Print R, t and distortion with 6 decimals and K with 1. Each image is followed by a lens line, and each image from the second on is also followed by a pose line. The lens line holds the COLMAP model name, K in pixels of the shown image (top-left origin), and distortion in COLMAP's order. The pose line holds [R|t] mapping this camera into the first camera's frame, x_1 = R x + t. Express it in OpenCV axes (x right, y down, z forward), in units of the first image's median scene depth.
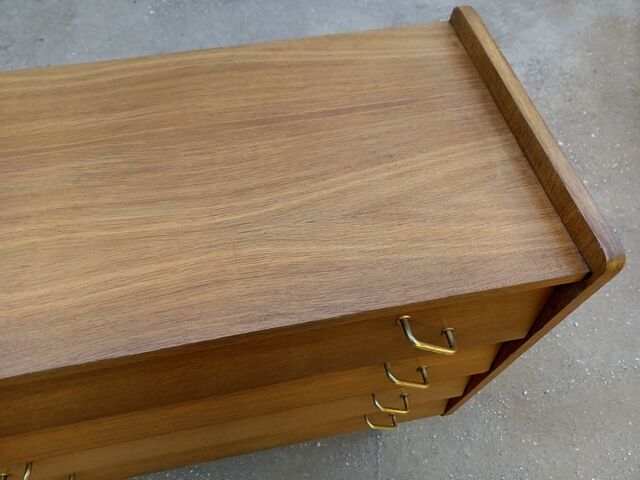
lens RADIAL K [[479.3, 0, 311.1], [0, 479.3, 236.0], [0, 0, 1]] dist [0.025000, -0.005681]
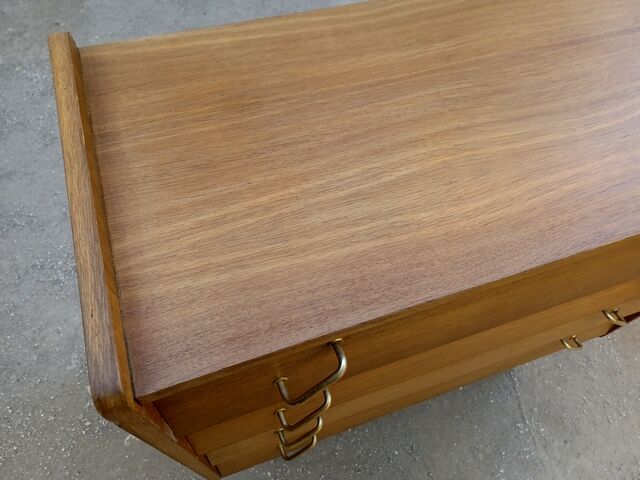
lens RADIAL K [[479.3, 0, 311.1], [0, 479.3, 236.0], [0, 0, 1]] dist [0.025000, -0.005681]
pose [[0.986659, -0.101449, 0.127324, -0.920505], [0.099144, 0.994776, 0.024332, 0.108657], [-0.129127, -0.011384, 0.991563, 0.021774]]
